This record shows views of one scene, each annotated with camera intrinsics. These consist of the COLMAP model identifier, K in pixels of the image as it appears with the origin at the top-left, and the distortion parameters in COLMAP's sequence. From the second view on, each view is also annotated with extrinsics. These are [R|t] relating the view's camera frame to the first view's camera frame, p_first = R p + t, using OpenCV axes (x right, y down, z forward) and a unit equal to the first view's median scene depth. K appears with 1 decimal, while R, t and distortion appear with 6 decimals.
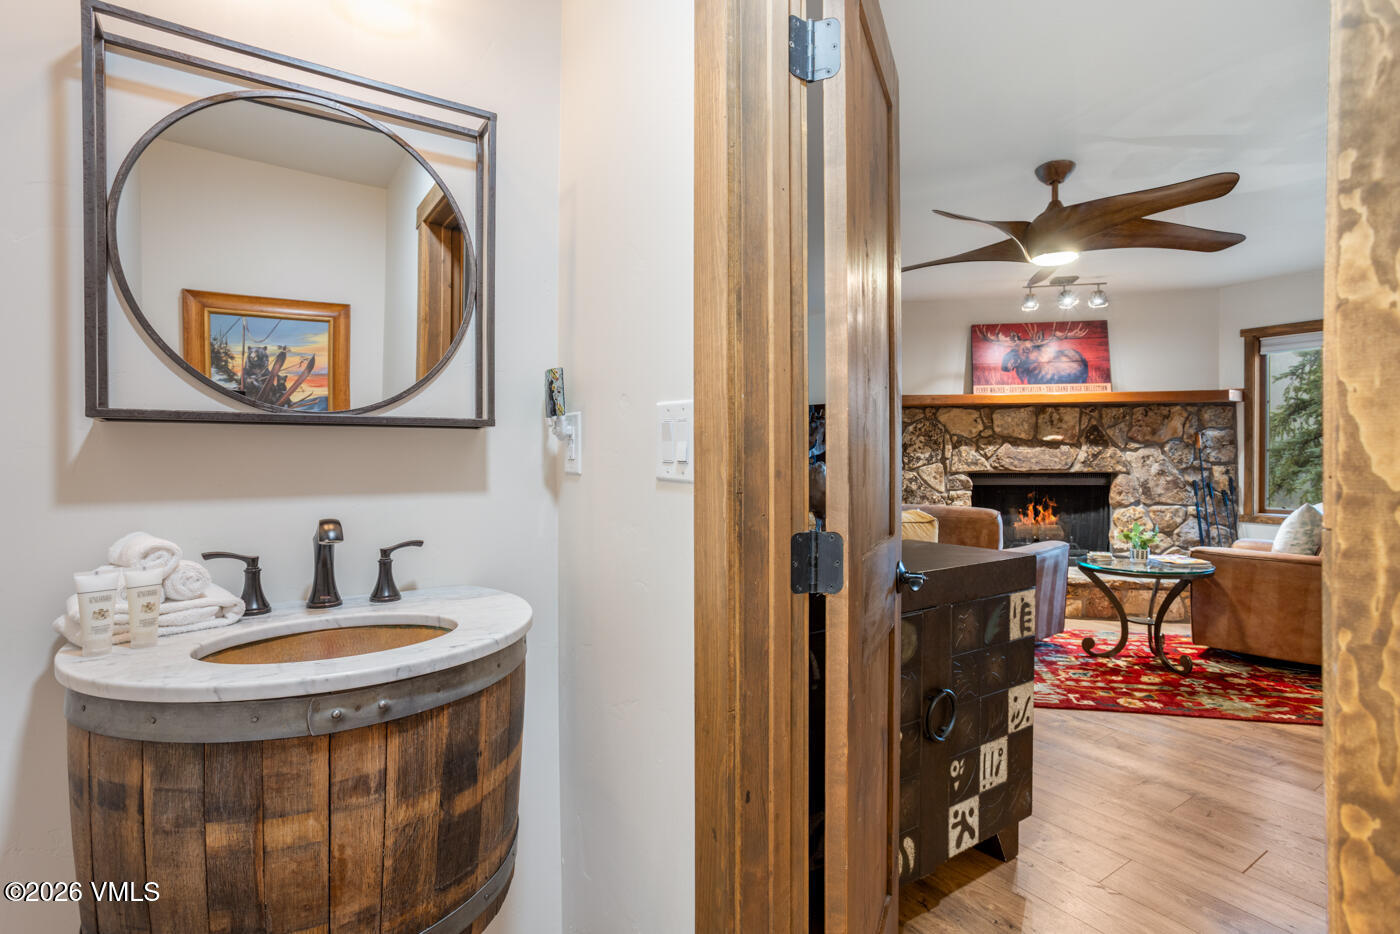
lens RADIAL K [[711.3, 0, 689.2], [0, 711.3, 460.8], [0, 0, 1]] dist [-0.032487, 0.014956]
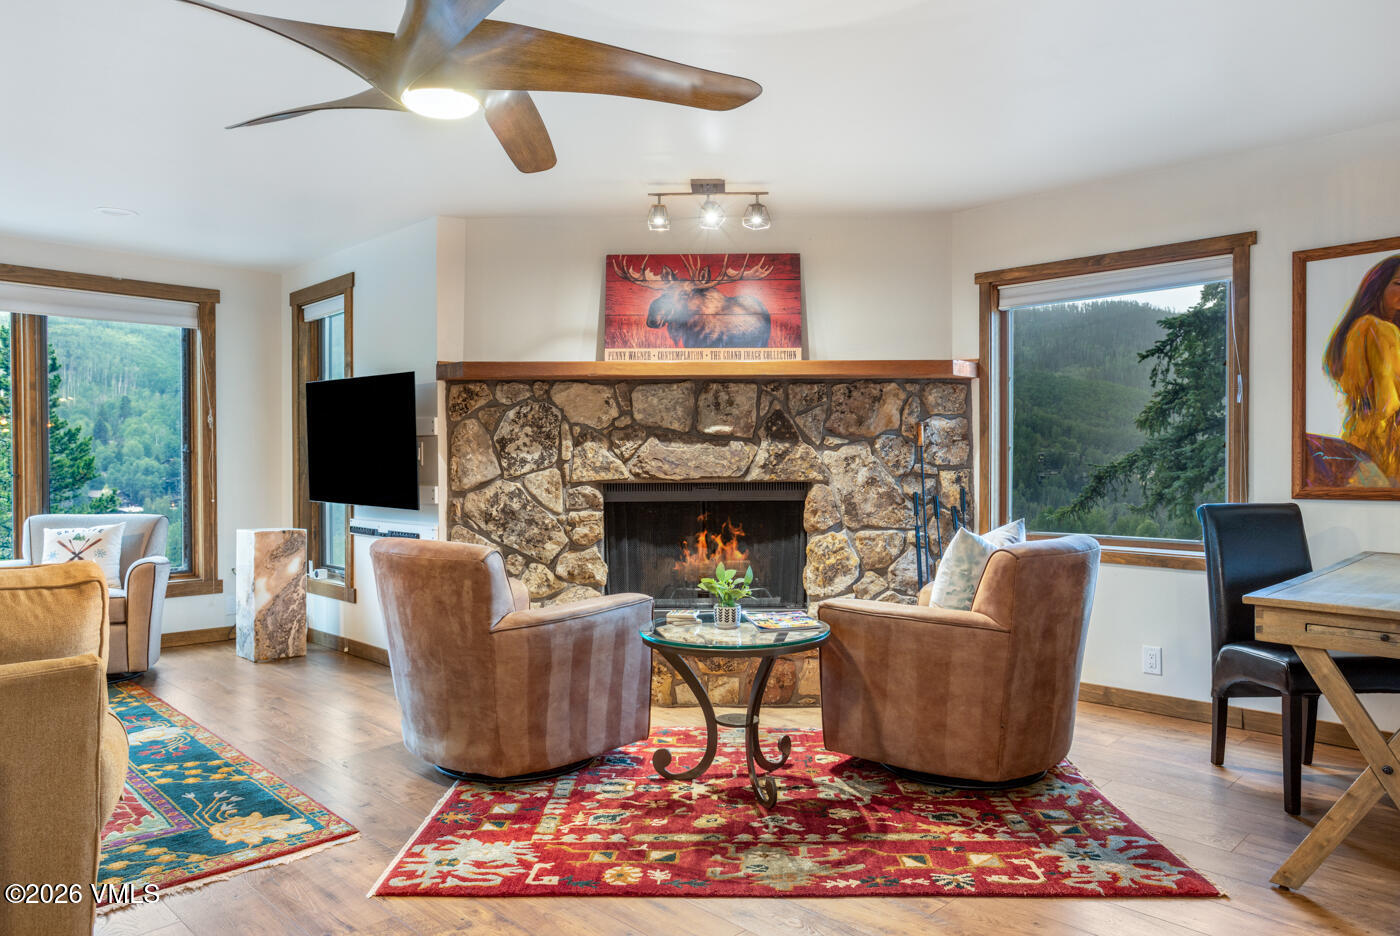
lens RADIAL K [[980.8, 0, 705.4], [0, 980.8, 465.4], [0, 0, 1]] dist [-0.024652, -0.001171]
pose [[0.977887, -0.002328, 0.209123, 0.318213], [0.002196, 0.999997, 0.000863, 0.000194], [-0.209124, -0.000385, 0.977889, 0.111329]]
